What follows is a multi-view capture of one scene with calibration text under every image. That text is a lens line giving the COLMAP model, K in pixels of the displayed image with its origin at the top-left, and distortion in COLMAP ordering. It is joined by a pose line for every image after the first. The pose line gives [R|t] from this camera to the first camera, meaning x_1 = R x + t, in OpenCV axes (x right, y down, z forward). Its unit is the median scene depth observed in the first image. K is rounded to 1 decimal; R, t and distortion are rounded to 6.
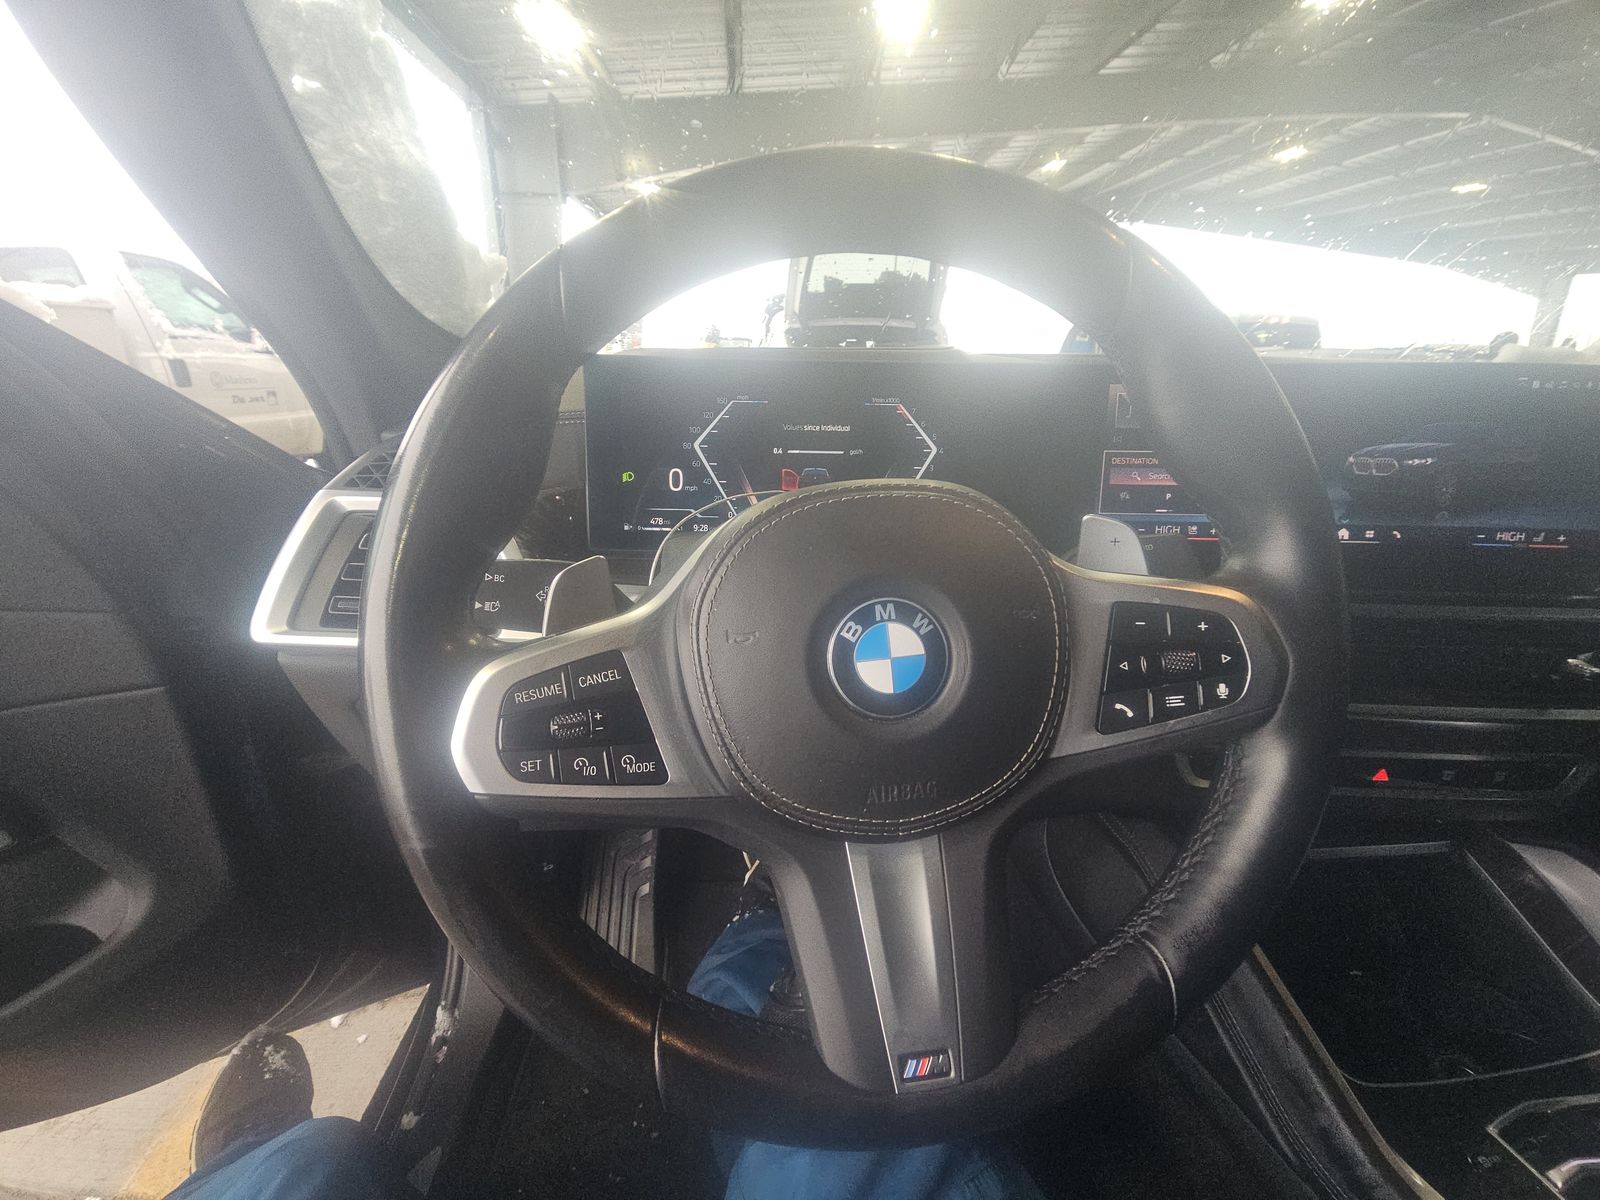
lens RADIAL K [[654.3, 0, 792.0], [0, 654.3, 596.8], [0, 0, 1]] dist [0.009420, -0.006312]
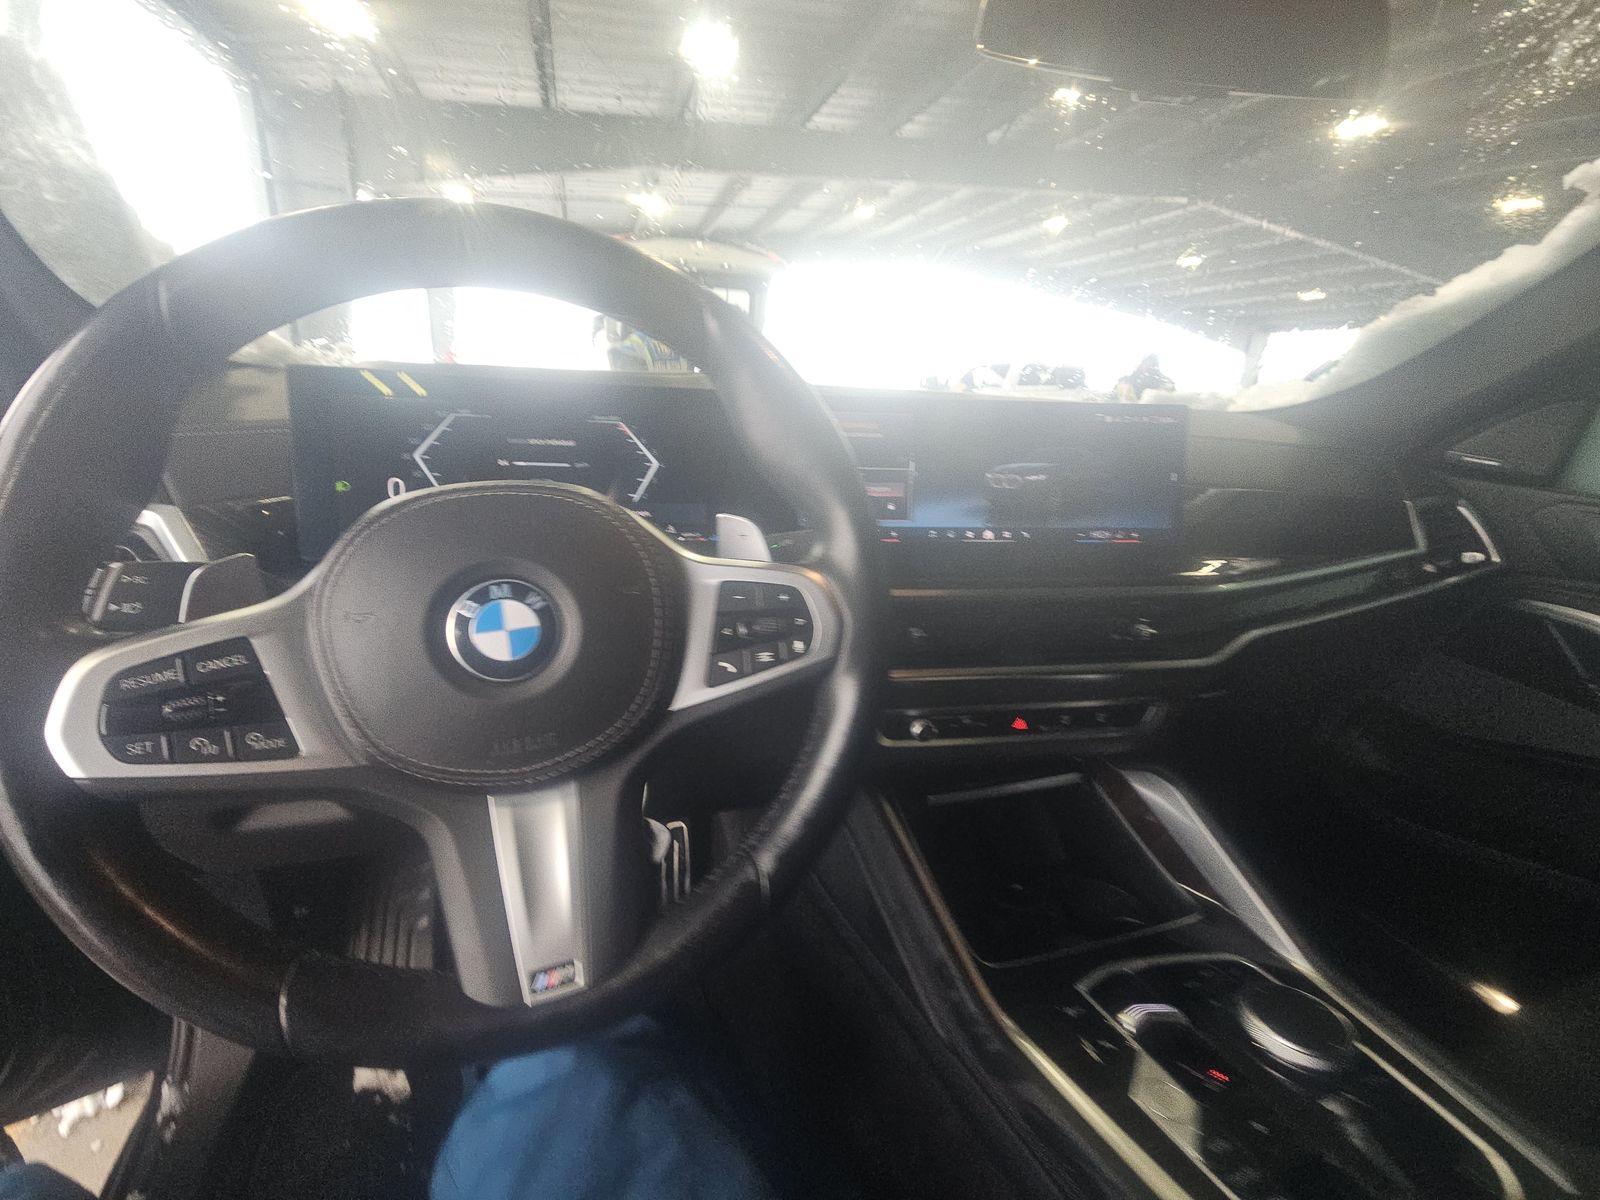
lens RADIAL K [[654.4, 0, 800.0], [0, 654.4, 600.0], [0, 0, 1]] dist [0.018002, -0.011380]
pose [[0.972399, -0.035102, 0.230668, 0.355150], [0.041472, 0.998879, -0.022823, 0.079368], [-0.229609, 0.031759, 0.972765, -0.249822]]
